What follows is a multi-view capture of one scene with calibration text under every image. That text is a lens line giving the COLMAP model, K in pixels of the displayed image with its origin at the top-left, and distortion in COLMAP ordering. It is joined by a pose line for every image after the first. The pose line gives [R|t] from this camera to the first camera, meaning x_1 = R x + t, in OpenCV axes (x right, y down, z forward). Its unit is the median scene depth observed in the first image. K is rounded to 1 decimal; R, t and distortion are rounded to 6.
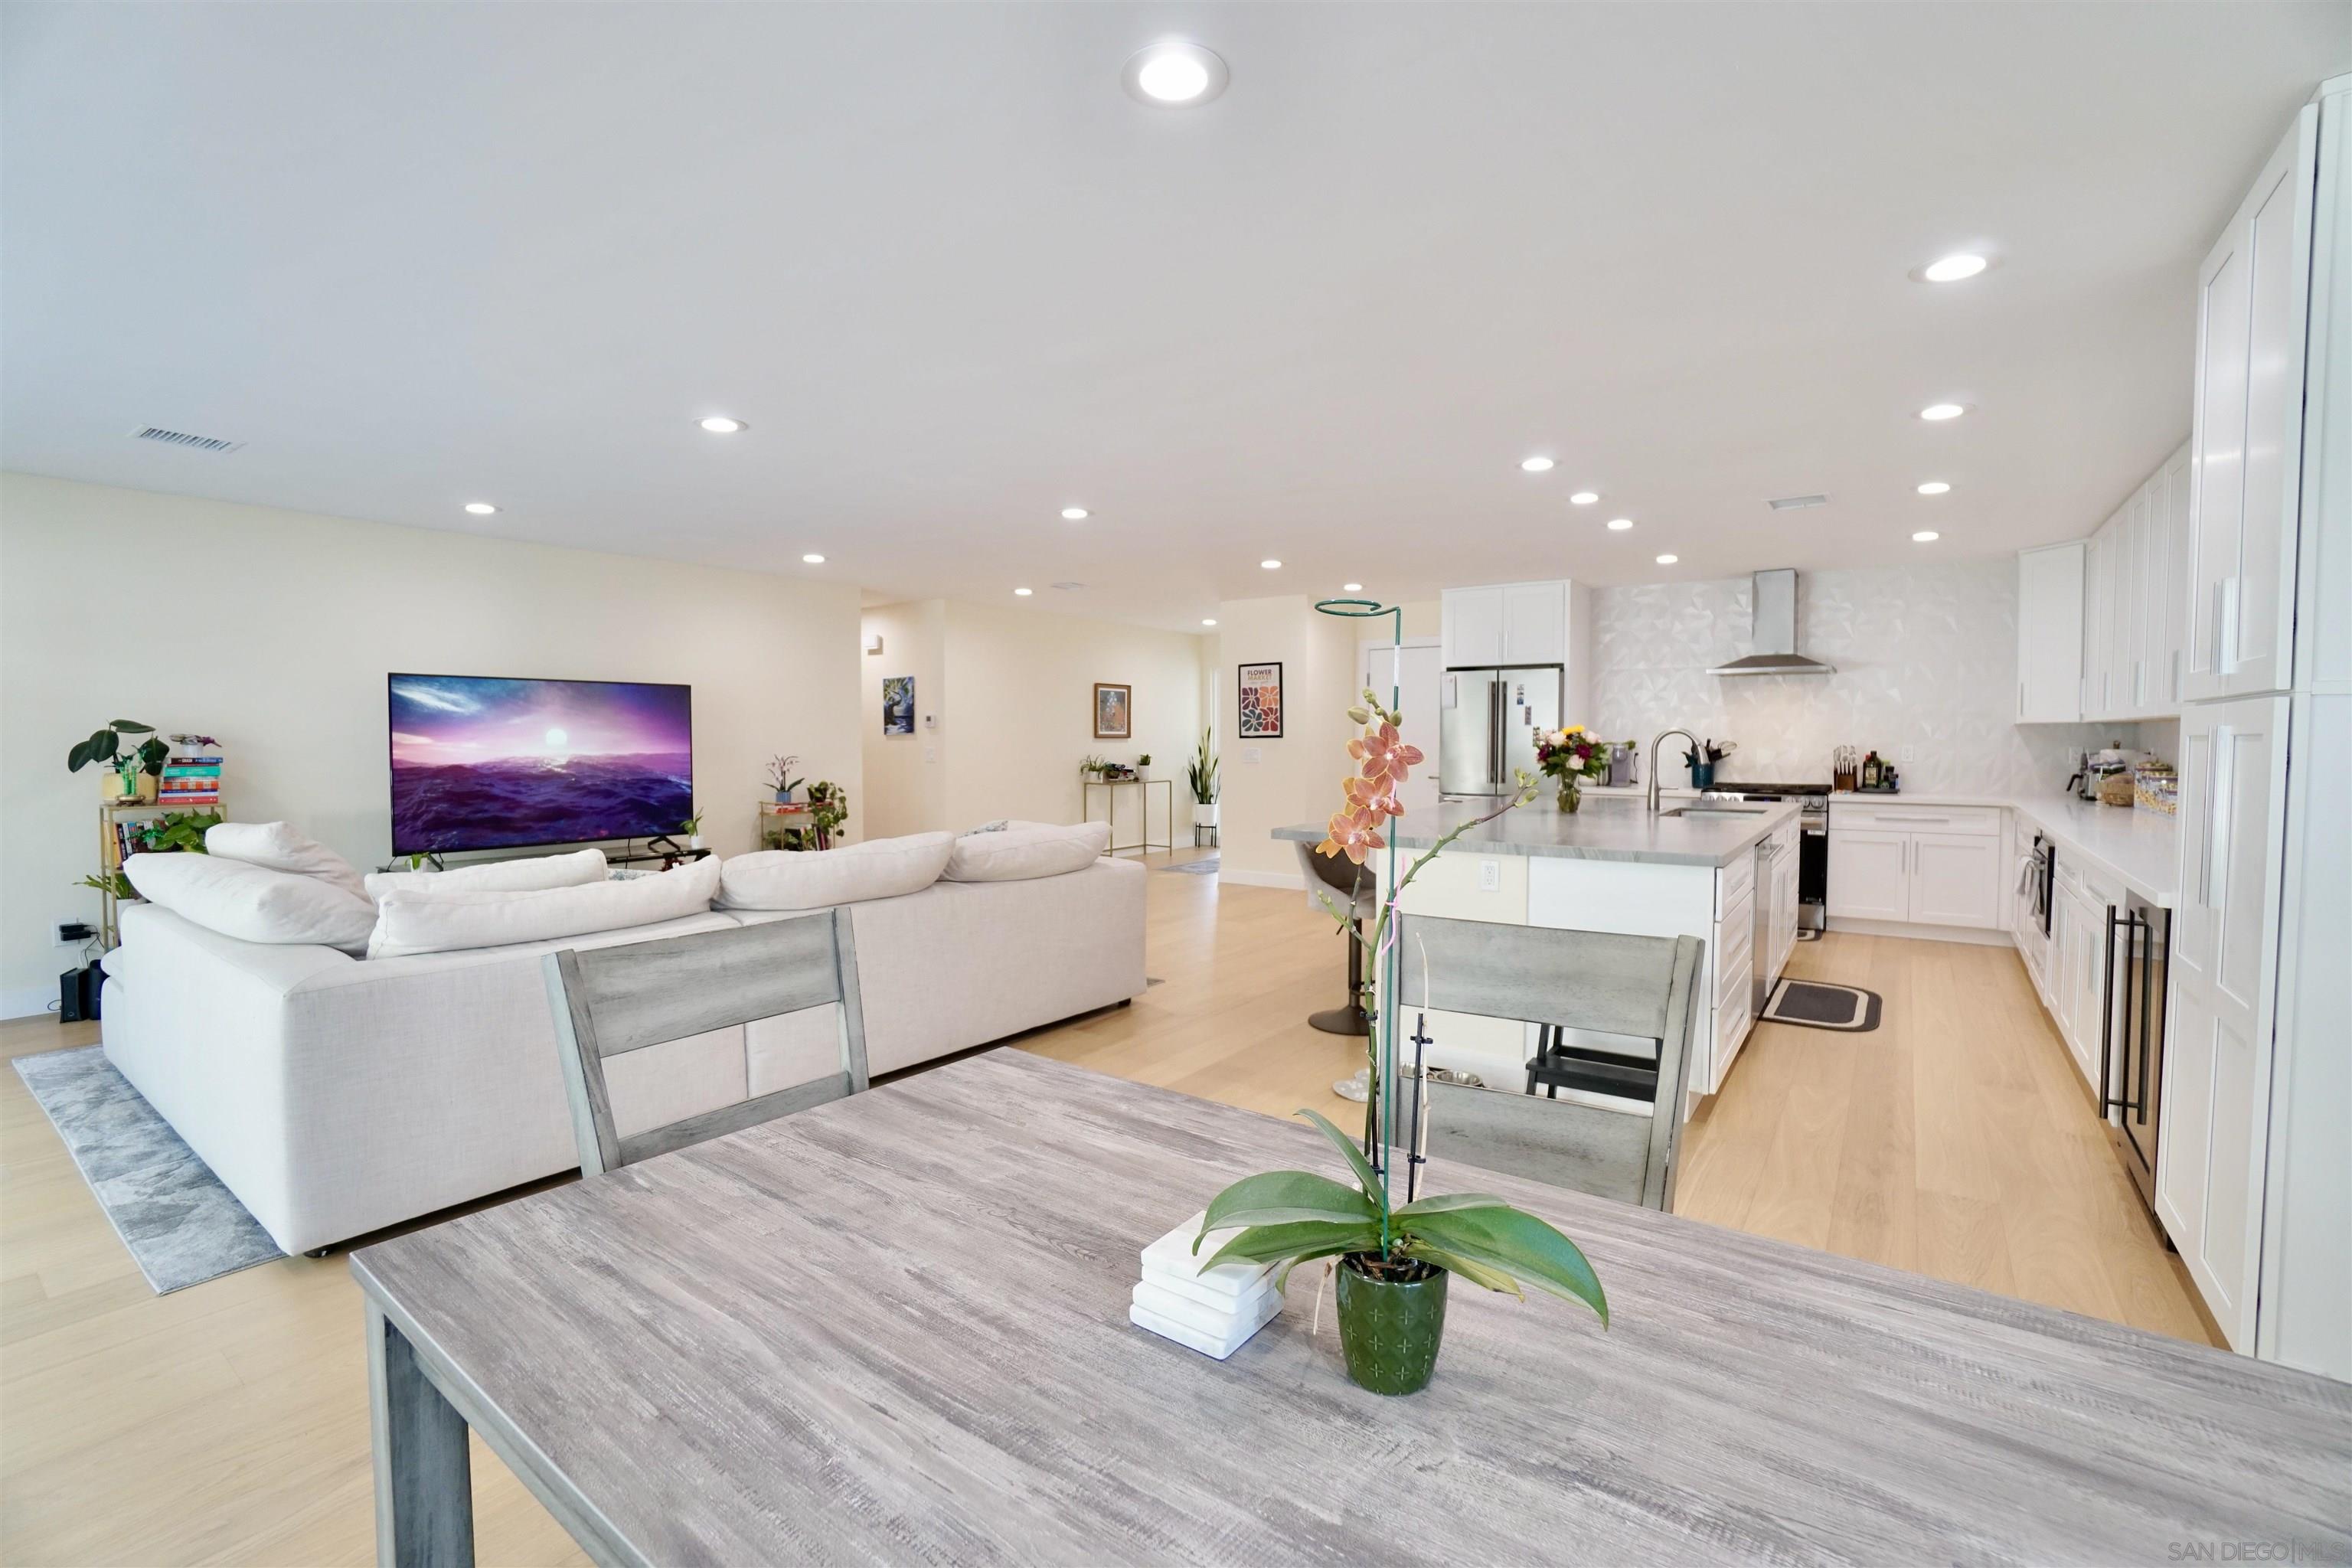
lens RADIAL K [[1031.3, 0, 1171.1], [0, 1031.3, 780.8], [0, 0, 1]] dist [-0.064571, 0.023581]
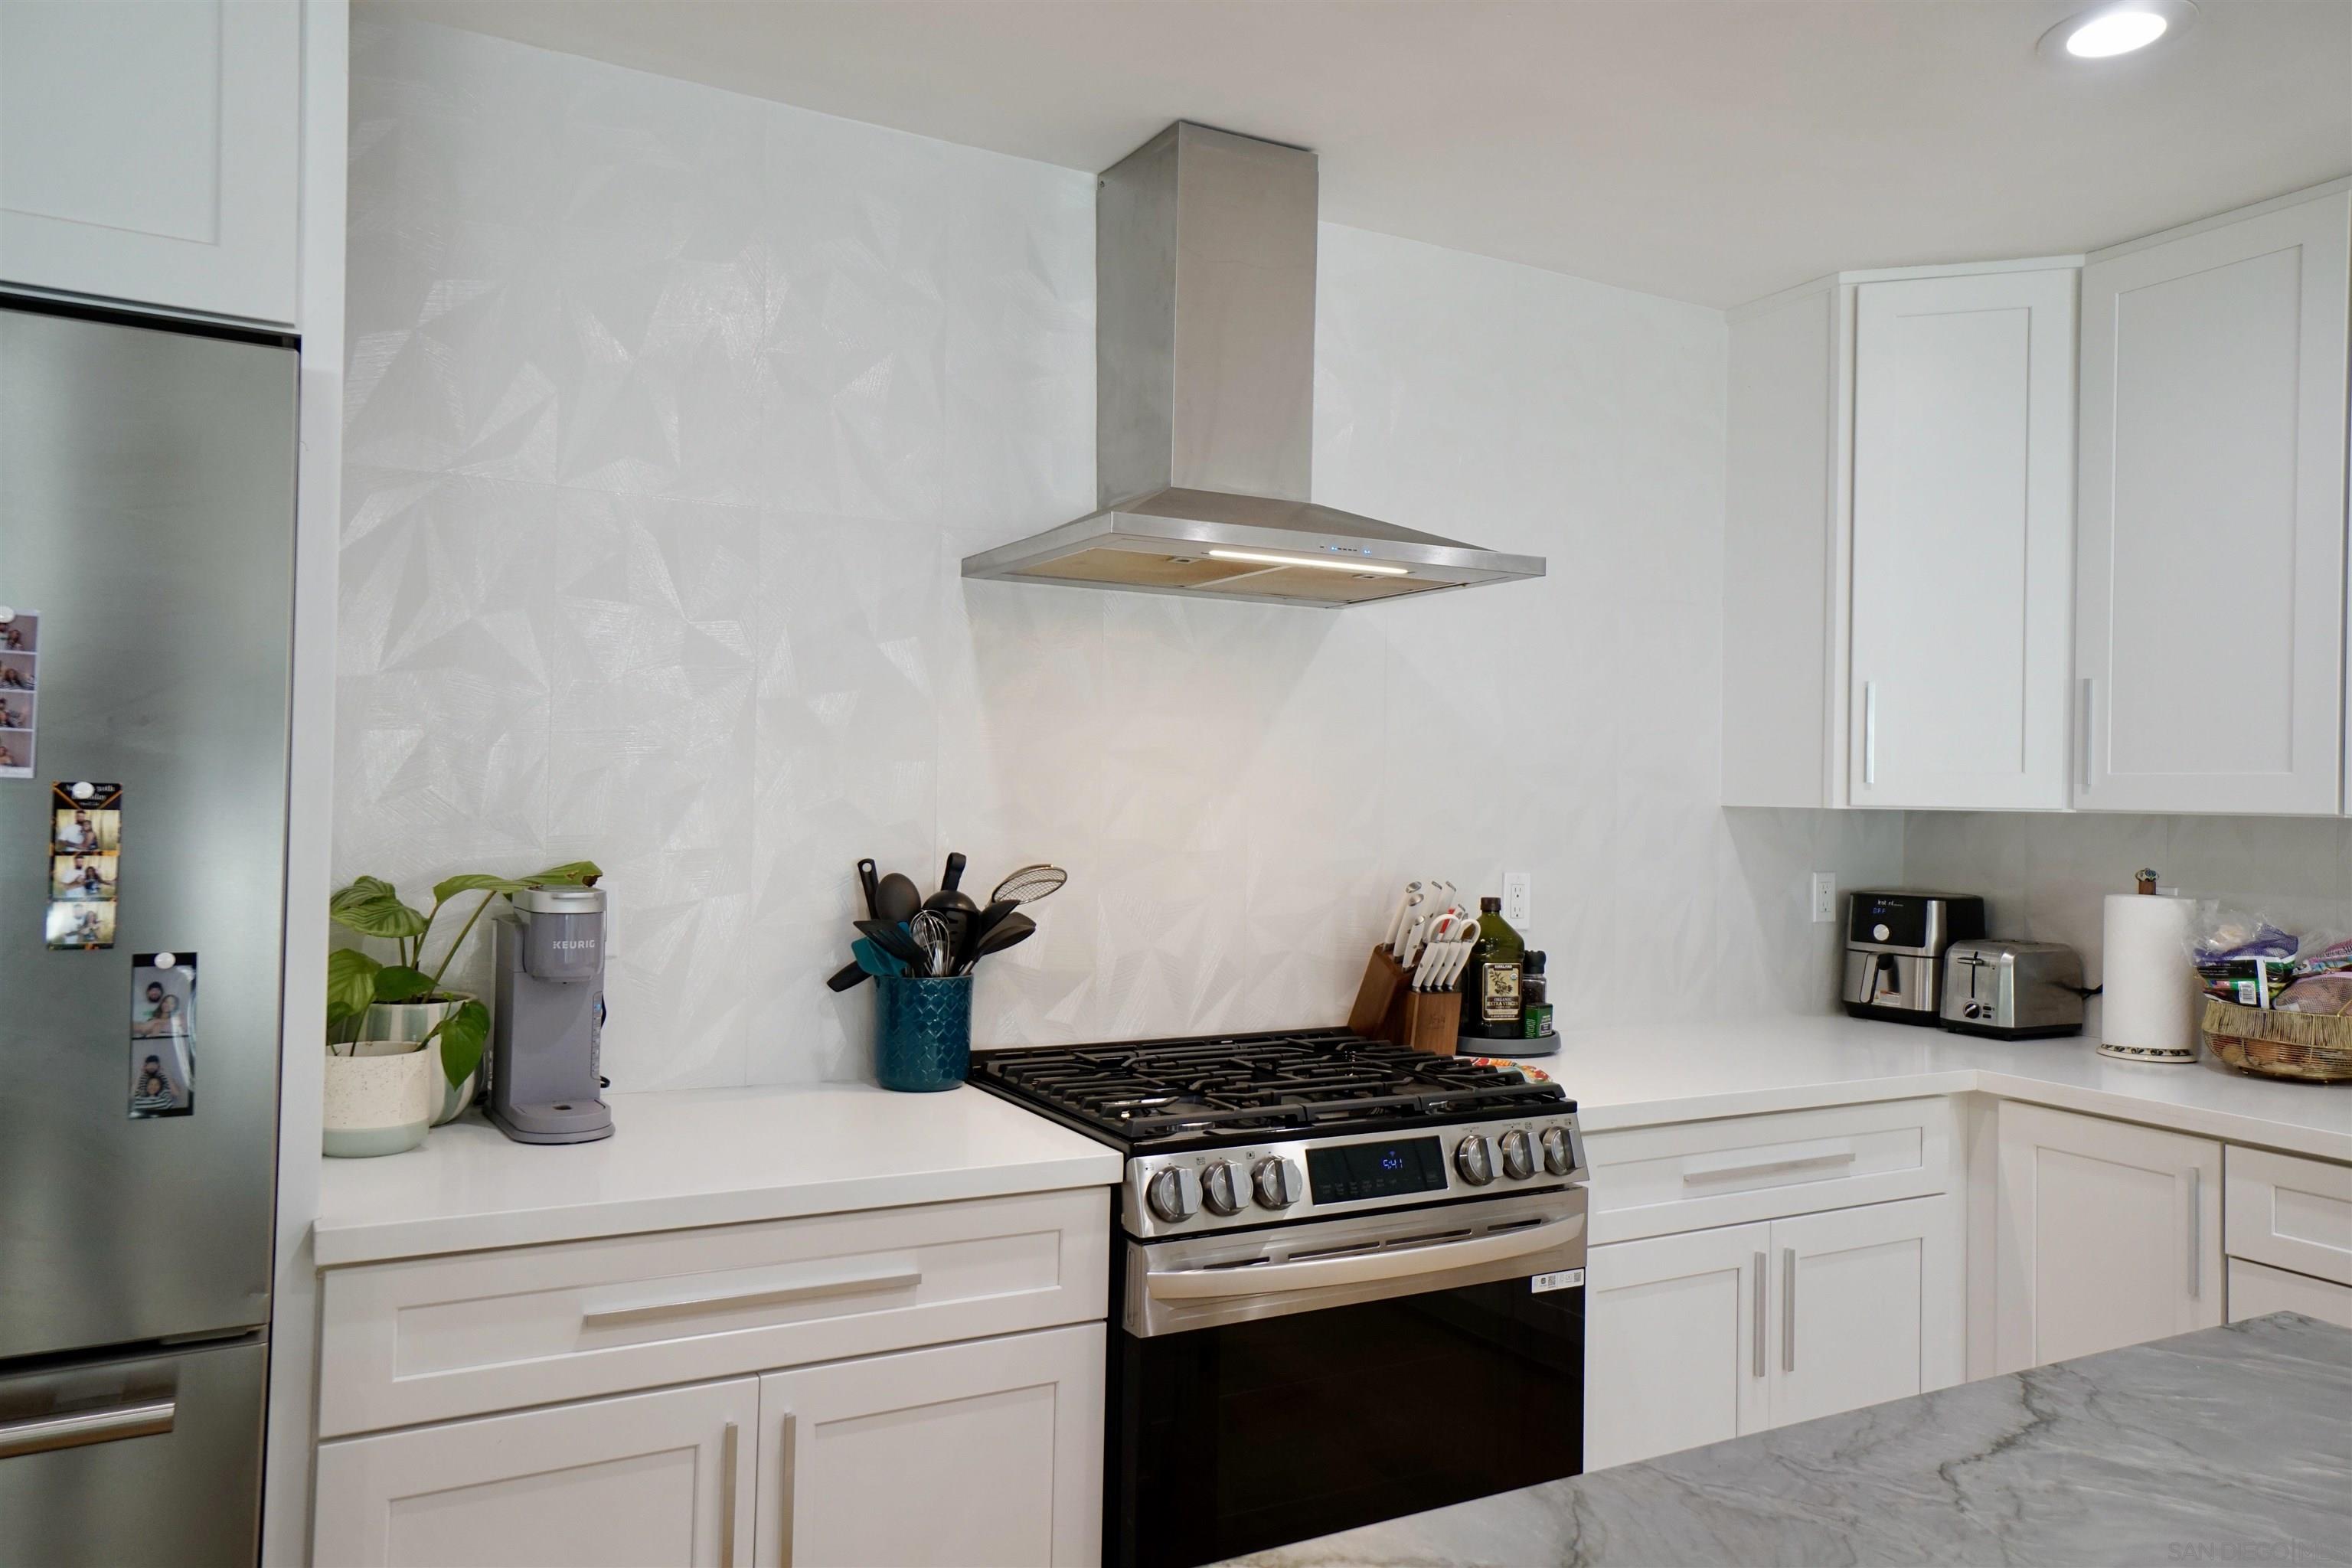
lens RADIAL K [[1603.2, 0, 1176.0], [0, 1603.2, 784.0], [0, 0, 1]] dist [0.051151, 0.000043]
pose [[0.421708, 0.021280, 0.906482, 0.359798], [0.020039, 0.999262, -0.032780, -0.065929], [-0.906510, 0.031988, 0.420970, 1.219071]]
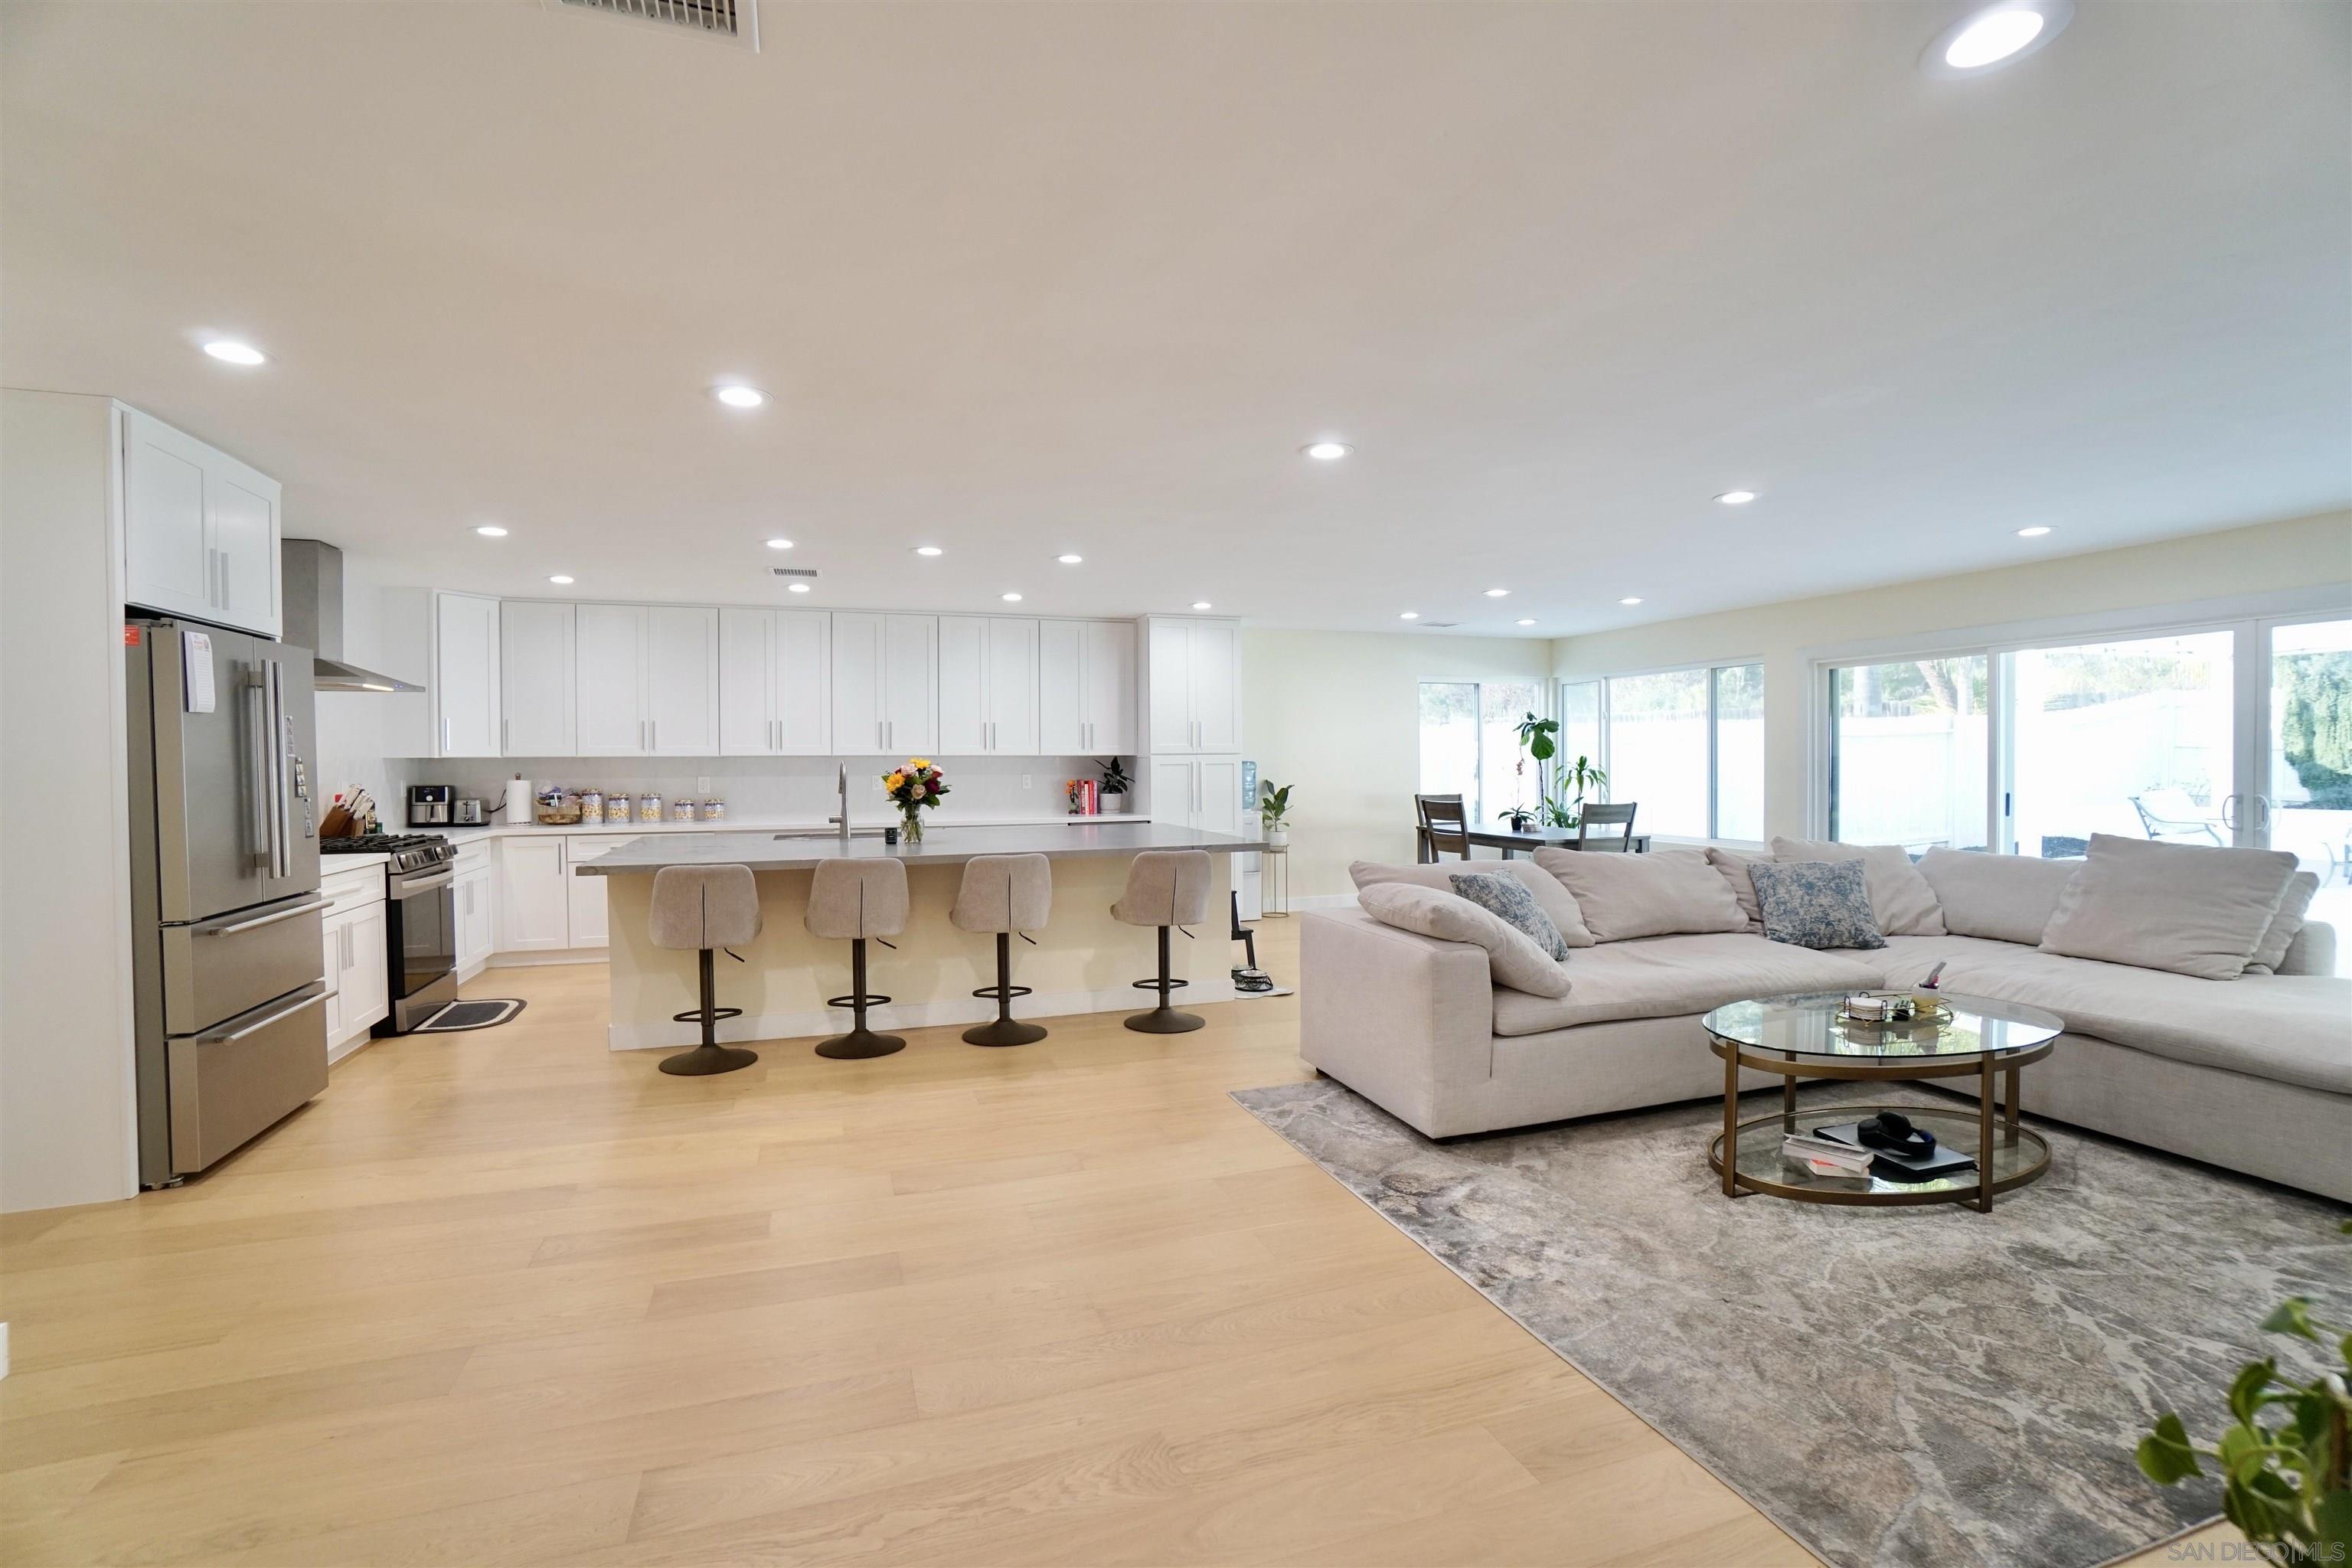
lens RADIAL K [[1031.3, 0, 1171.1], [0, 1031.3, 780.8], [0, 0, 1]] dist [-0.064571, 0.023581]
pose [[-0.816817, -0.005917, 0.576866, -0.443874], [0.032525, 0.997885, 0.056290, -0.084135], [-0.575979, 0.064741, -0.814897, 1.761328]]
